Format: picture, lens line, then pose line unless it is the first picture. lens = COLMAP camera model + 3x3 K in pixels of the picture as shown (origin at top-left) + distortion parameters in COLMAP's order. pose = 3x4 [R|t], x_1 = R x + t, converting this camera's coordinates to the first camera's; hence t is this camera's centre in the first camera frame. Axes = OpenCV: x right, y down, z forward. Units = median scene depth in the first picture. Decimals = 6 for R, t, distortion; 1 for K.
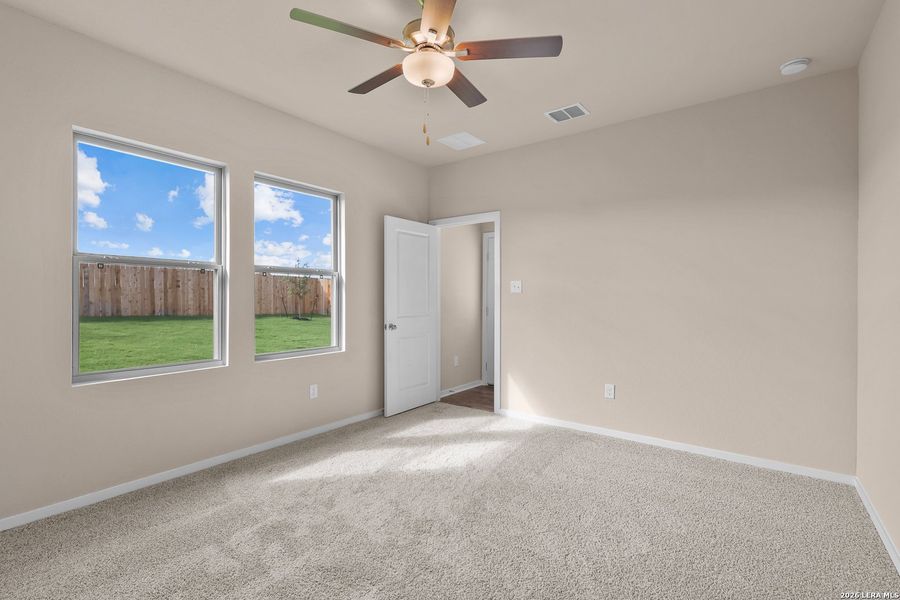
lens RADIAL K [[413.5, 0, 449.4], [0, 413.5, 297.7], [0, 0, 1]] dist [-0.003378, -0.000128]
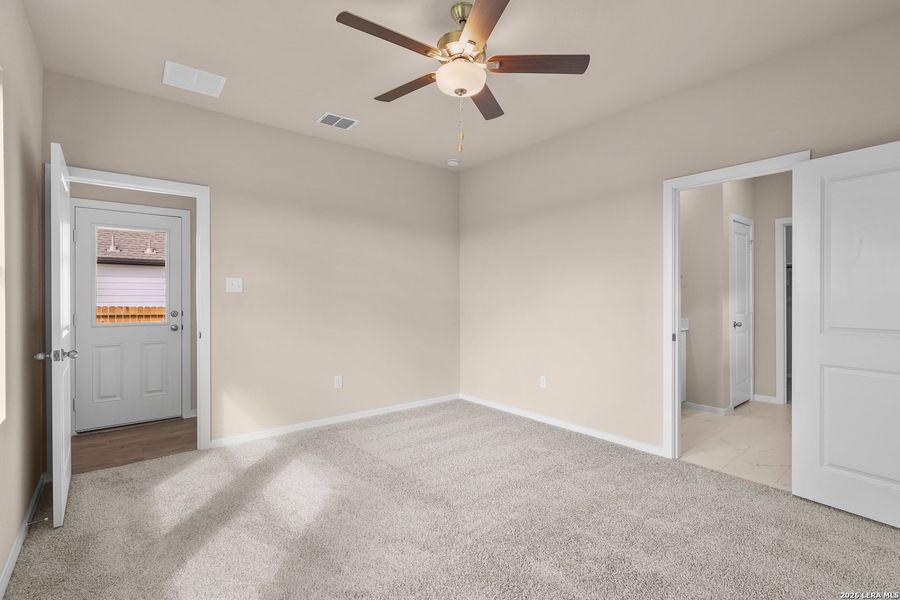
lens RADIAL K [[413.5, 0, 449.4], [0, 413.5, 297.7], [0, 0, 1]] dist [-0.003378, -0.000128]
pose [[0.237575, -0.008167, 0.971335, -0.610751], [0.001018, 0.999966, 0.008159, -0.008669], [-0.971369, -0.000950, 0.237576, 0.441242]]
